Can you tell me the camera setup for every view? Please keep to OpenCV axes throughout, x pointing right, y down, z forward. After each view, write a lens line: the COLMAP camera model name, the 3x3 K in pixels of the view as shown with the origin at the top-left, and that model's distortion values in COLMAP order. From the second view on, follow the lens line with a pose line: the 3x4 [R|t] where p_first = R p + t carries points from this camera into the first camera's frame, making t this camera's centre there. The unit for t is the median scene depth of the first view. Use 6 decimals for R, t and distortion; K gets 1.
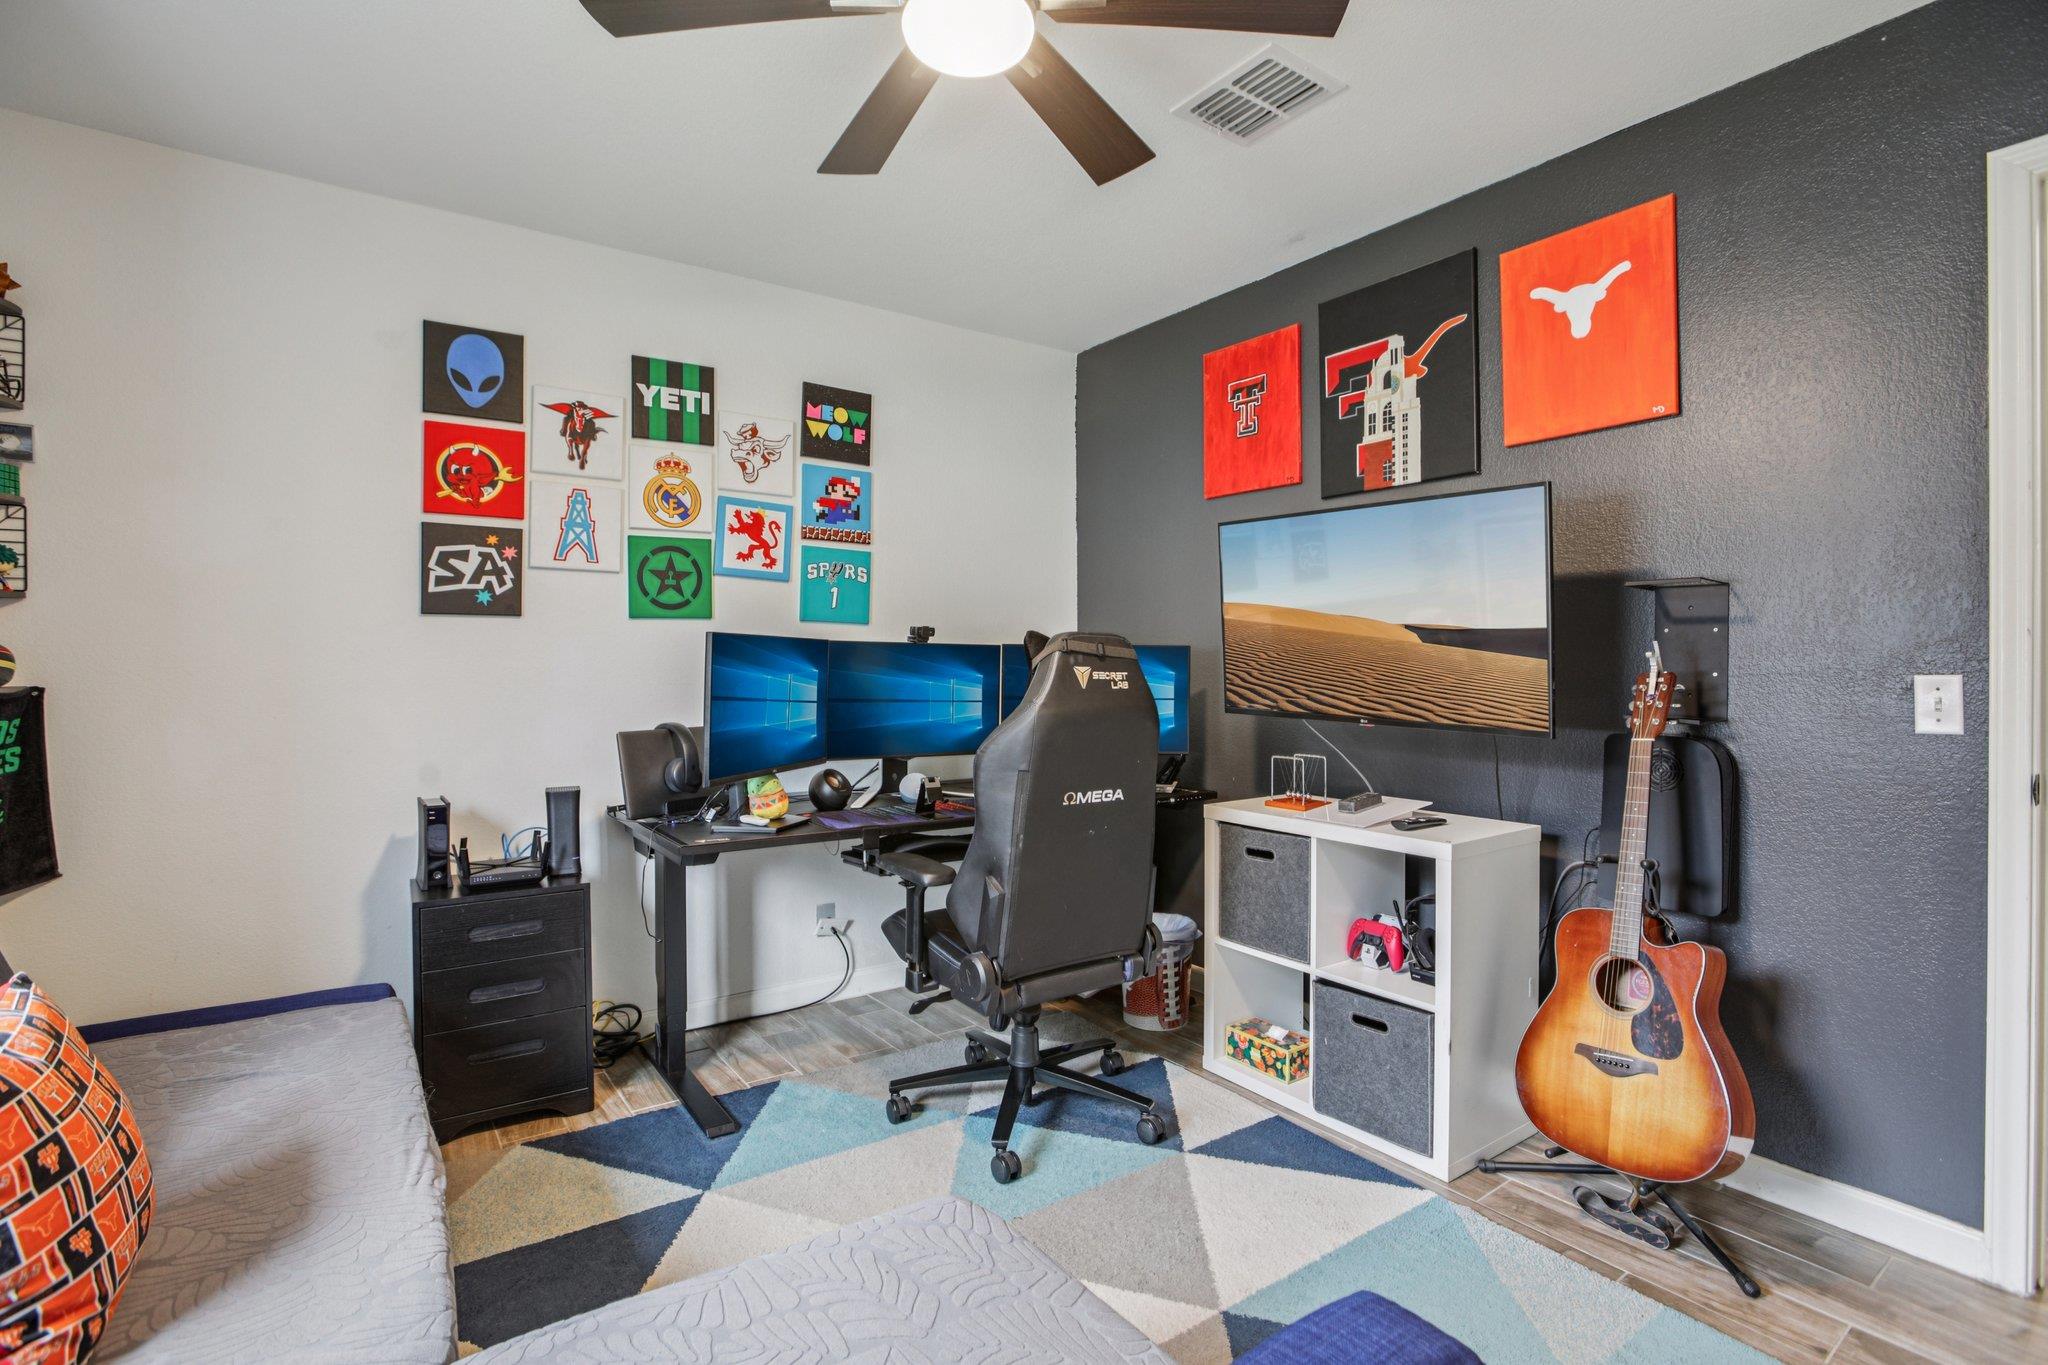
lens RADIAL K [[968.4, 0, 1027.7], [0, 968.4, 667.8], [0, 0, 1]] dist [-0.041999, 0.013531]
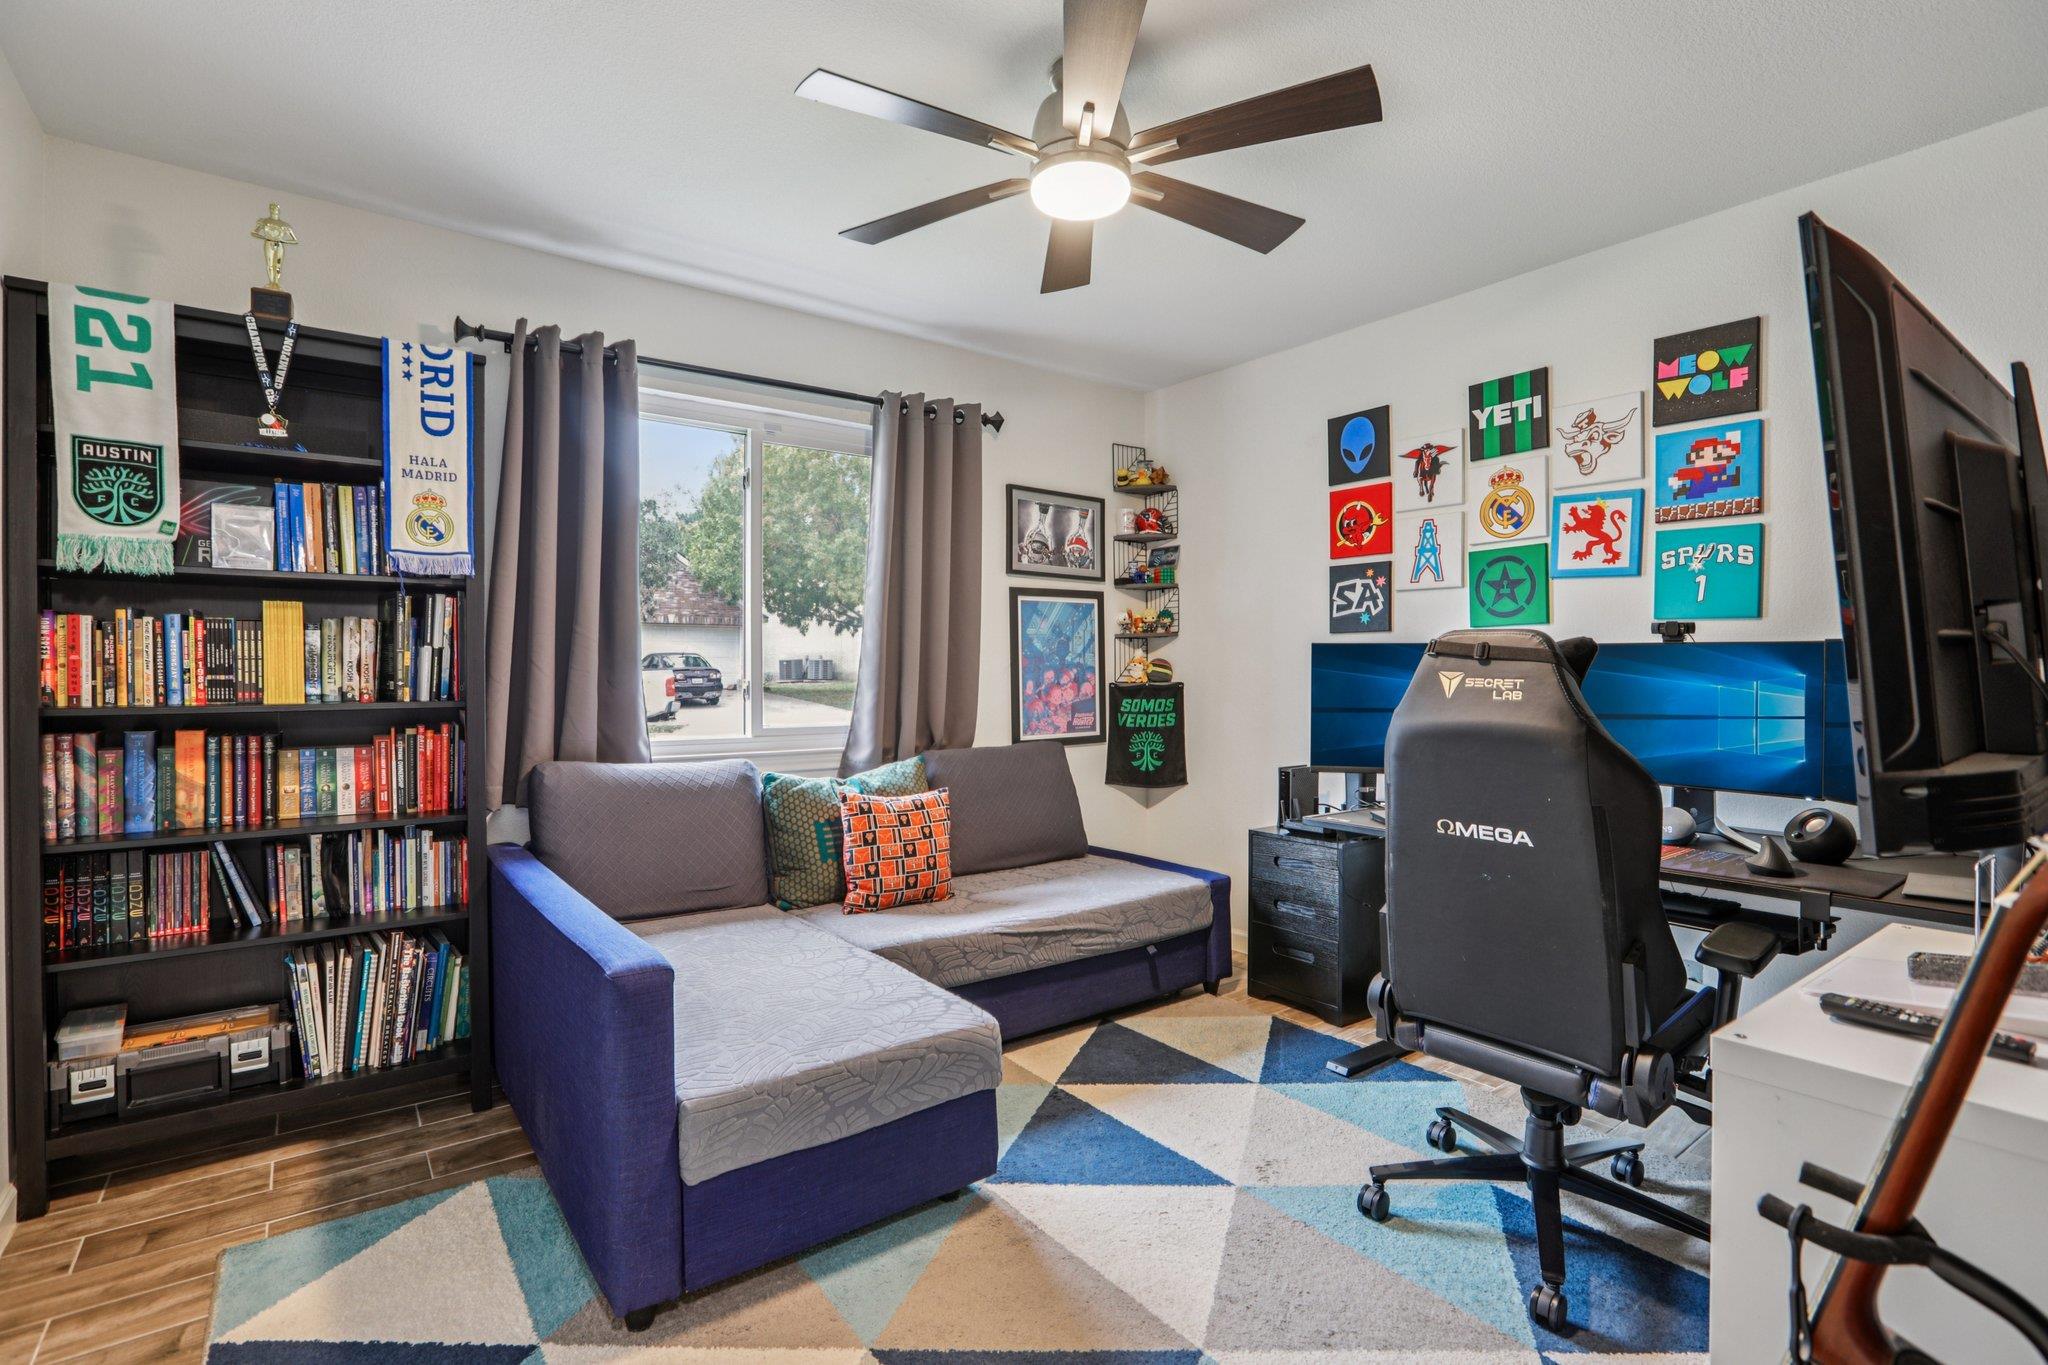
lens RADIAL K [[957.4, 0, 1027.7], [0, 957.4, 681.7], [0, 0, 1]] dist [-0.012122, 0.003730]
pose [[0.052835, 0.011196, -0.998541, 0.638493], [-0.003855, 0.999932, 0.011008, -0.000236], [0.998596, 0.003268, 0.052874, 0.435235]]
